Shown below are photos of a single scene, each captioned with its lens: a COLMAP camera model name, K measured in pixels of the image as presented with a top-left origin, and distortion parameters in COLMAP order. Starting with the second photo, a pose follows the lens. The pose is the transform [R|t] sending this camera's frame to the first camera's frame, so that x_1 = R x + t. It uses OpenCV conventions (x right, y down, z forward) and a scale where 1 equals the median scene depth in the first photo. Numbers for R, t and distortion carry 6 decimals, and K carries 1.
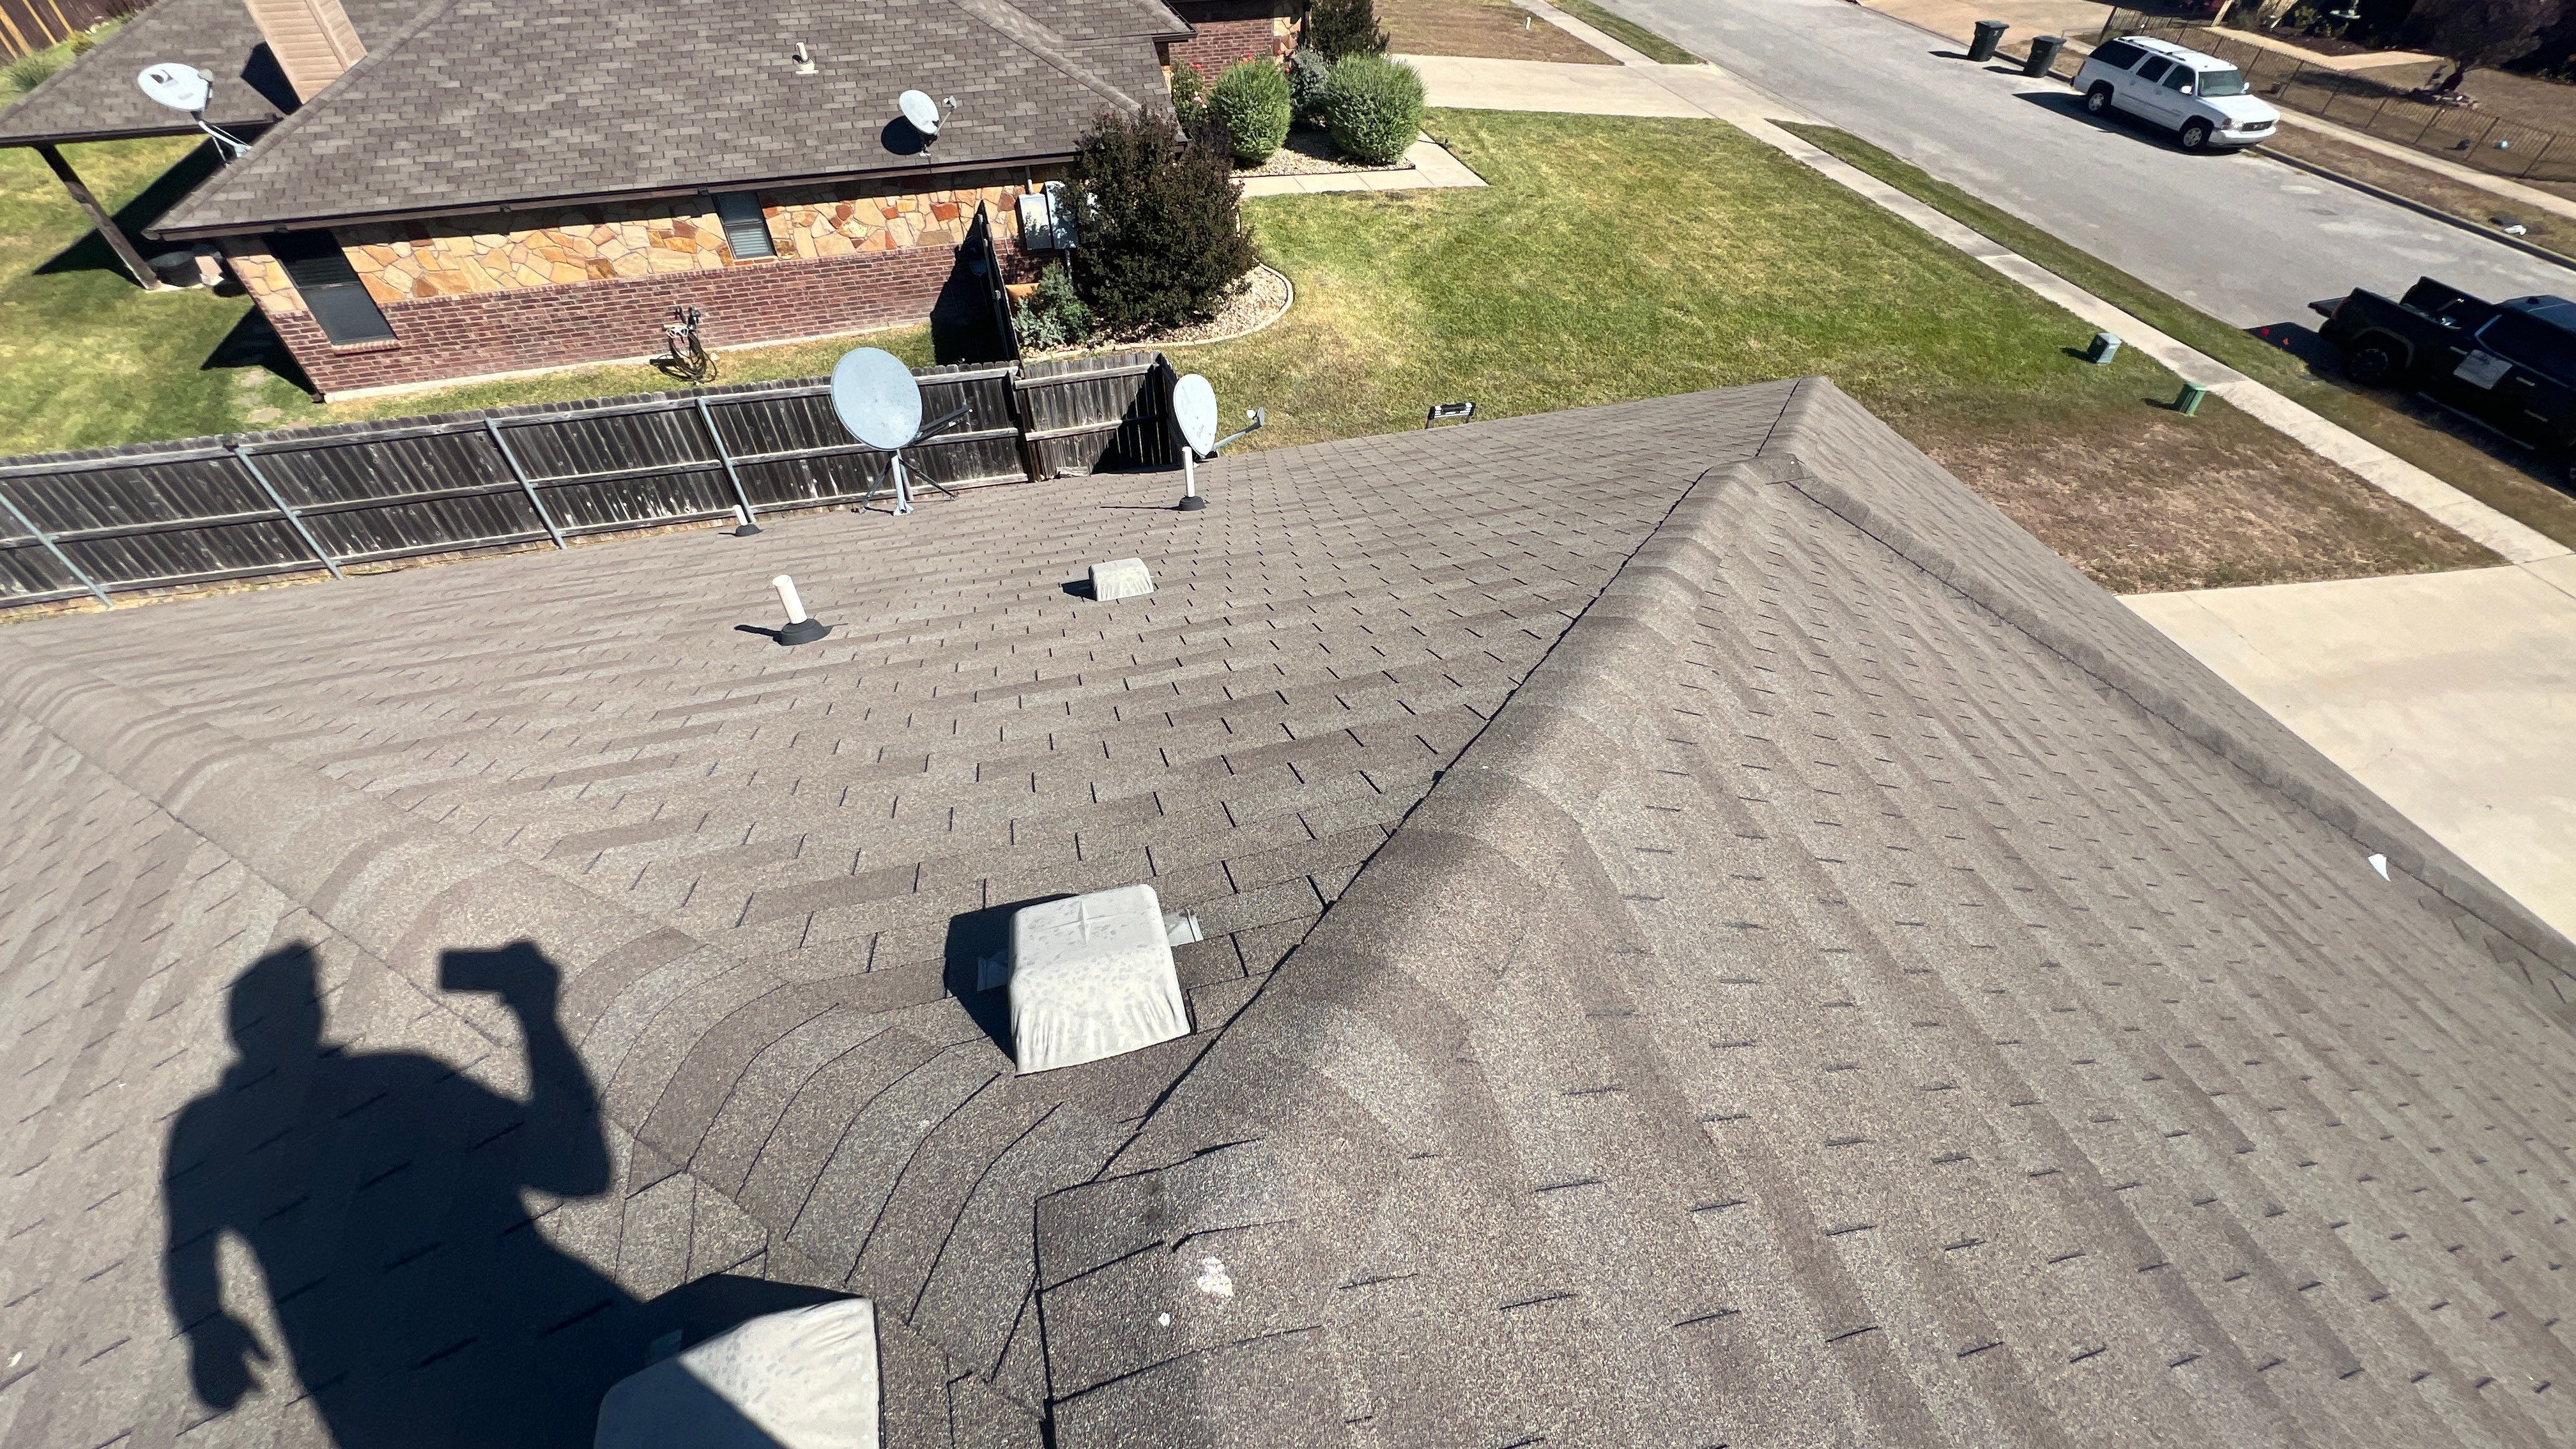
lens RADIAL K [[1027.0, 0, 1259.0], [0, 1027.0, 712.9], [0, 0, 1]] dist [-0.003194, 0.000466]
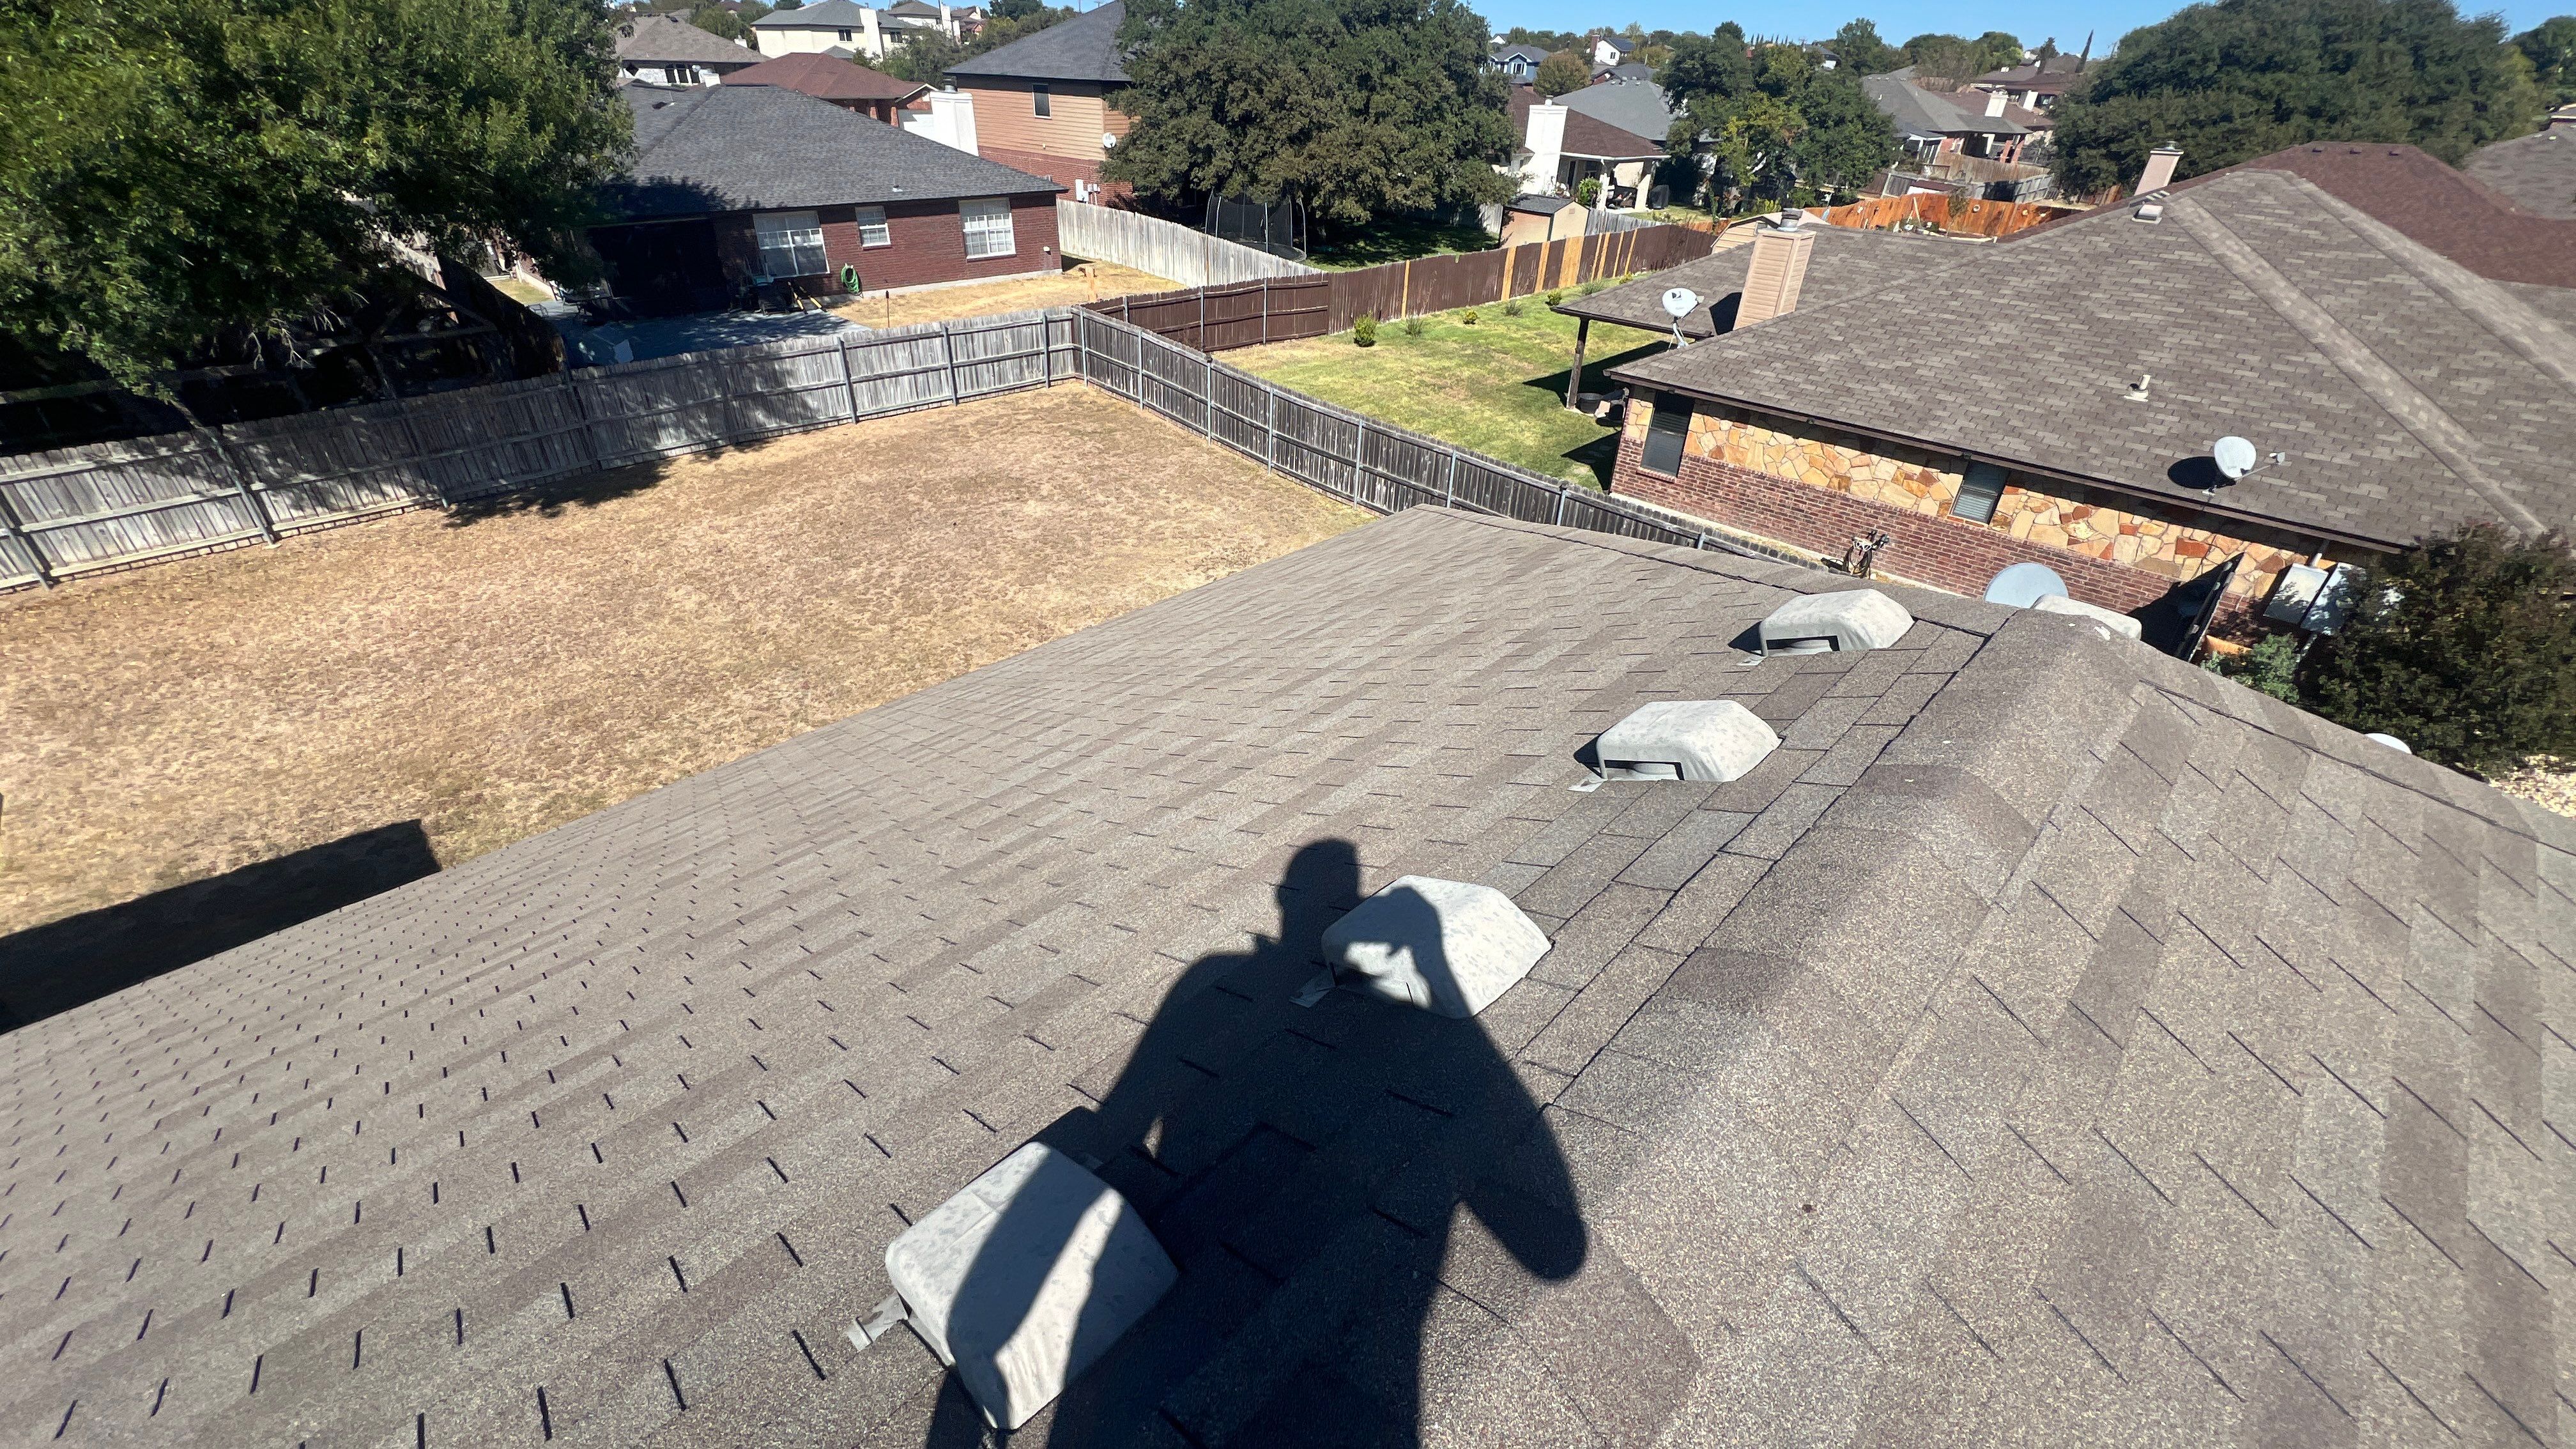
lens RADIAL K [[1027.0, 0, 1263.7], [0, 1027.0, 733.4], [0, 0, 1]] dist [-0.003194, 0.000466]
pose [[0.486342, 0.477160, -0.731977, 0.066333], [-0.636235, 0.767579, 0.077638, 0.139131], [0.598895, 0.427951, 0.676892, -0.119941]]
